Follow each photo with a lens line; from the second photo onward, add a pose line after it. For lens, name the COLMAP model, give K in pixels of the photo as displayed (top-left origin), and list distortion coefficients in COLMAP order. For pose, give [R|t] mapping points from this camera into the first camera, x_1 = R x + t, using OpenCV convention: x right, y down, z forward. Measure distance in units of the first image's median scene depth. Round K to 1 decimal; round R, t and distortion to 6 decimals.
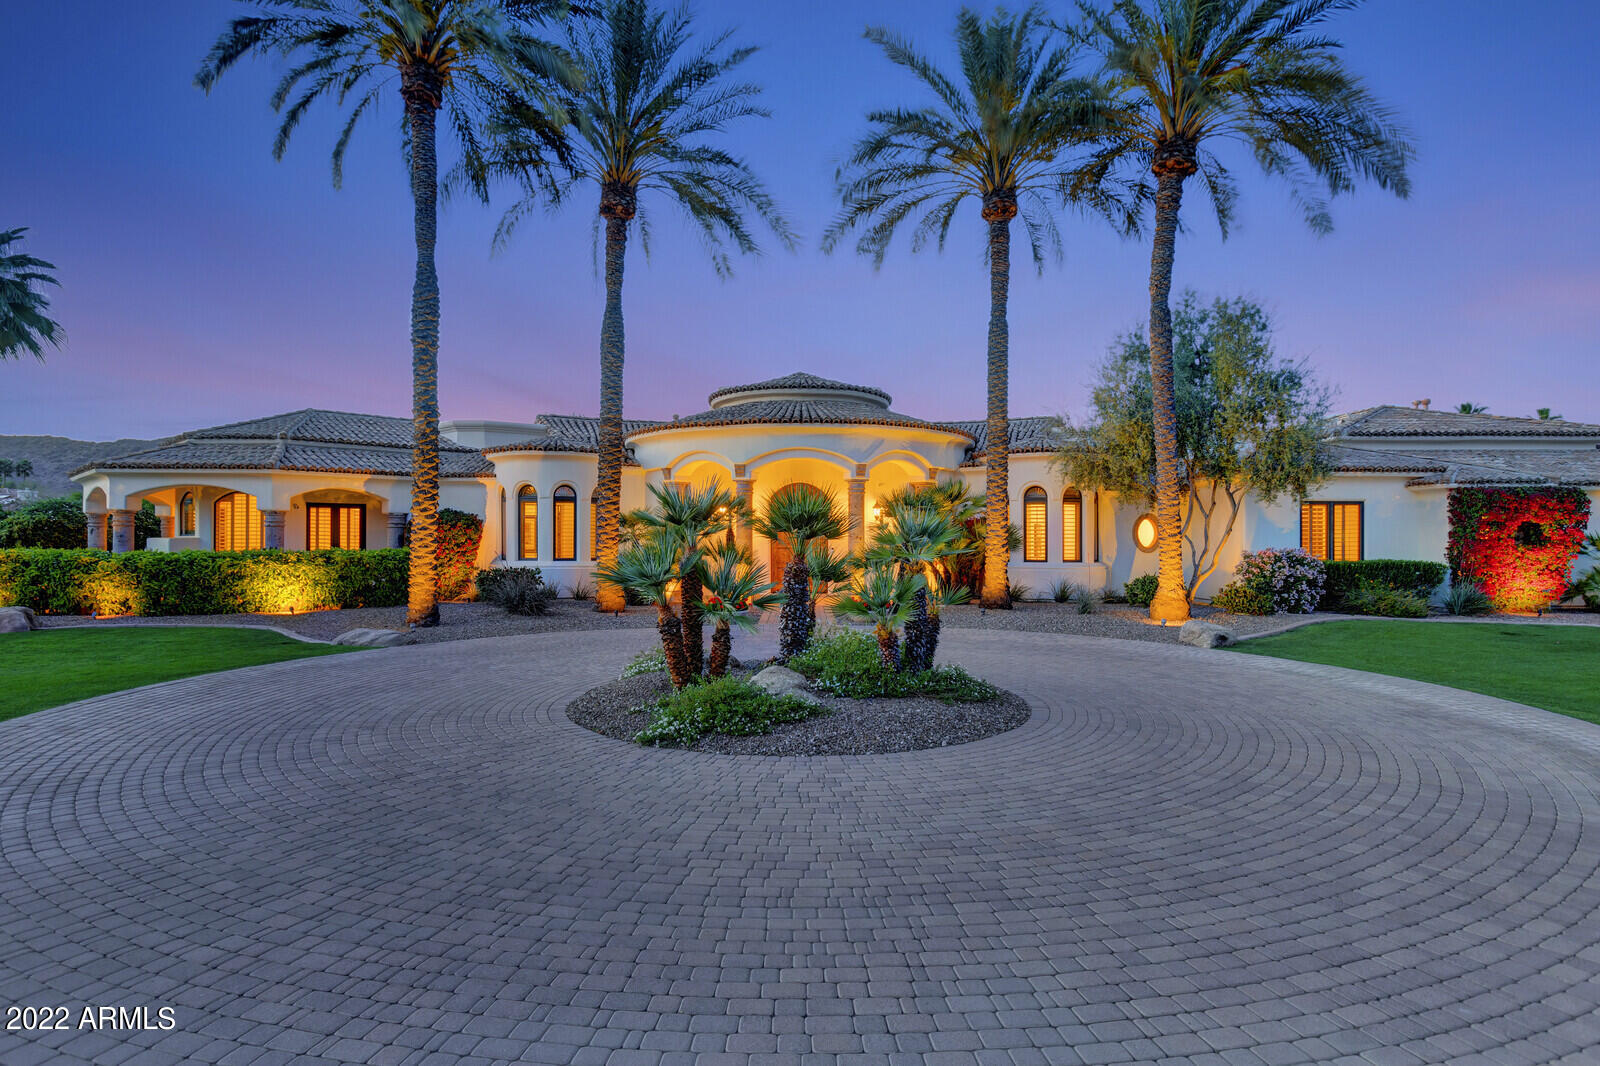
lens RADIAL K [[909.6, 0, 799.8], [0, 909.6, 539.4], [0, 0, 1]] dist [0.013938, 0.001413]
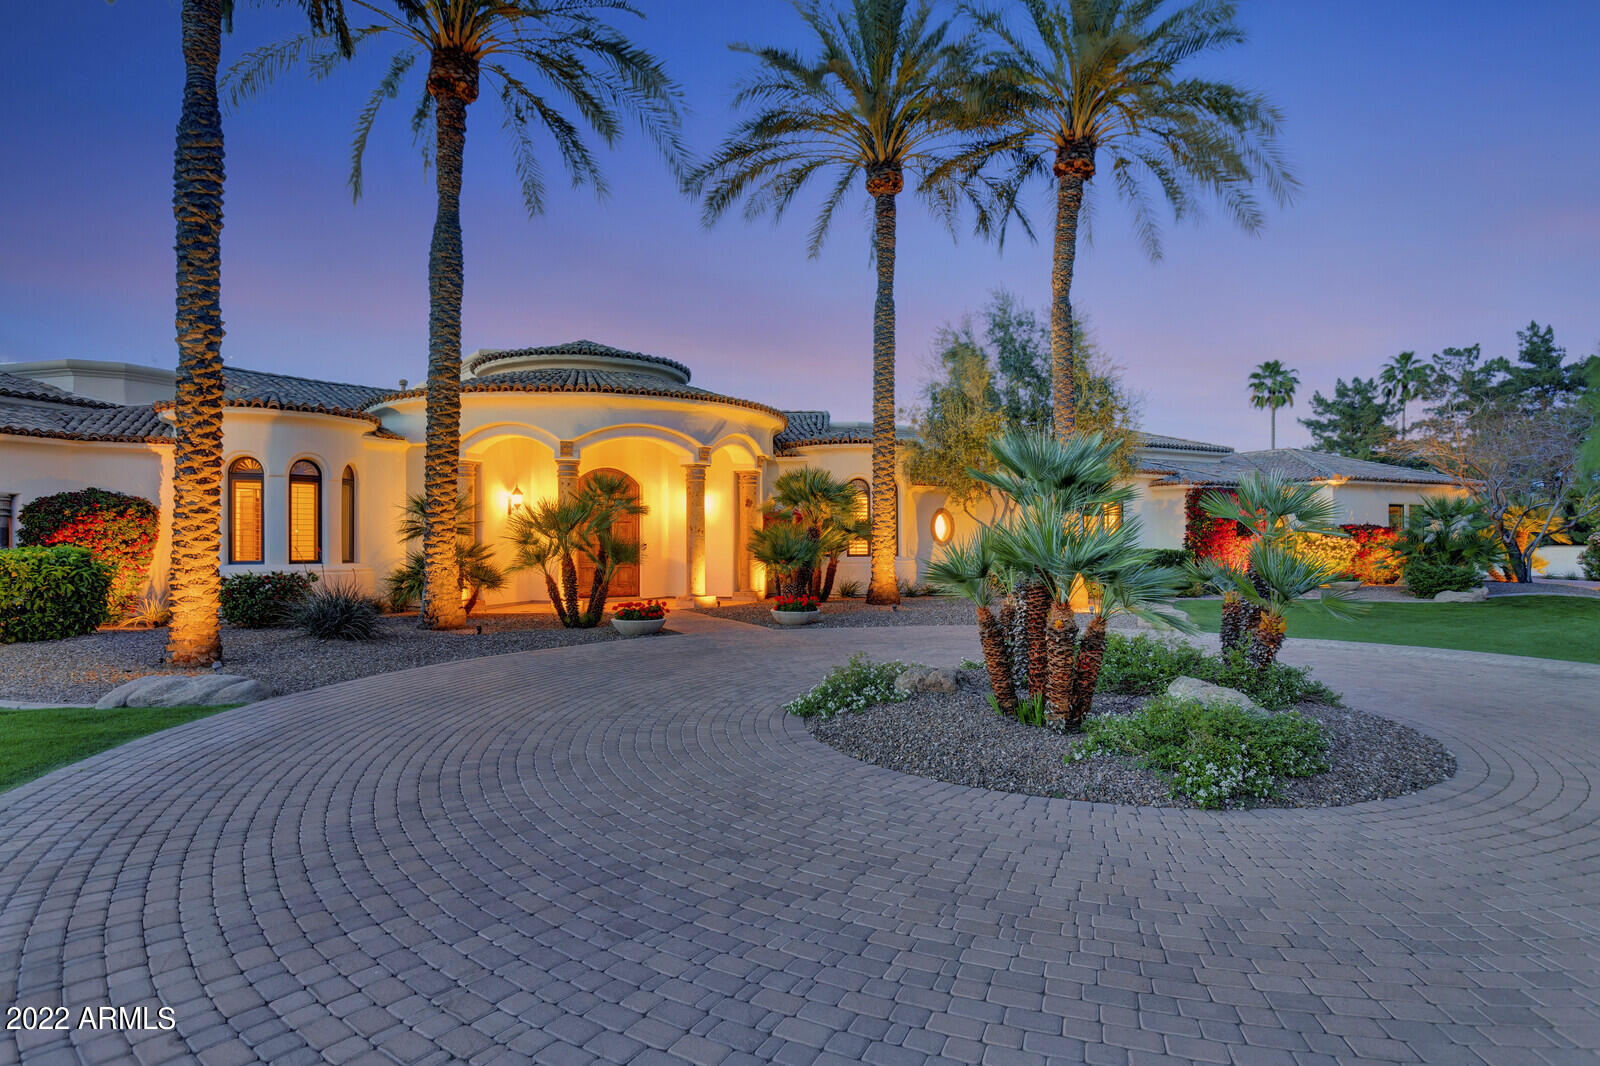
lens RADIAL K [[889.6, 0, 801.4], [0, 889.6, 536.2], [0, 0, 1]] dist [0.013762, 0.001779]
pose [[0.880724, -0.003198, 0.473619, -0.283877], [0.007581, 0.999944, -0.007344, 0.011274], [-0.473569, 0.010059, 0.880699, 0.216847]]
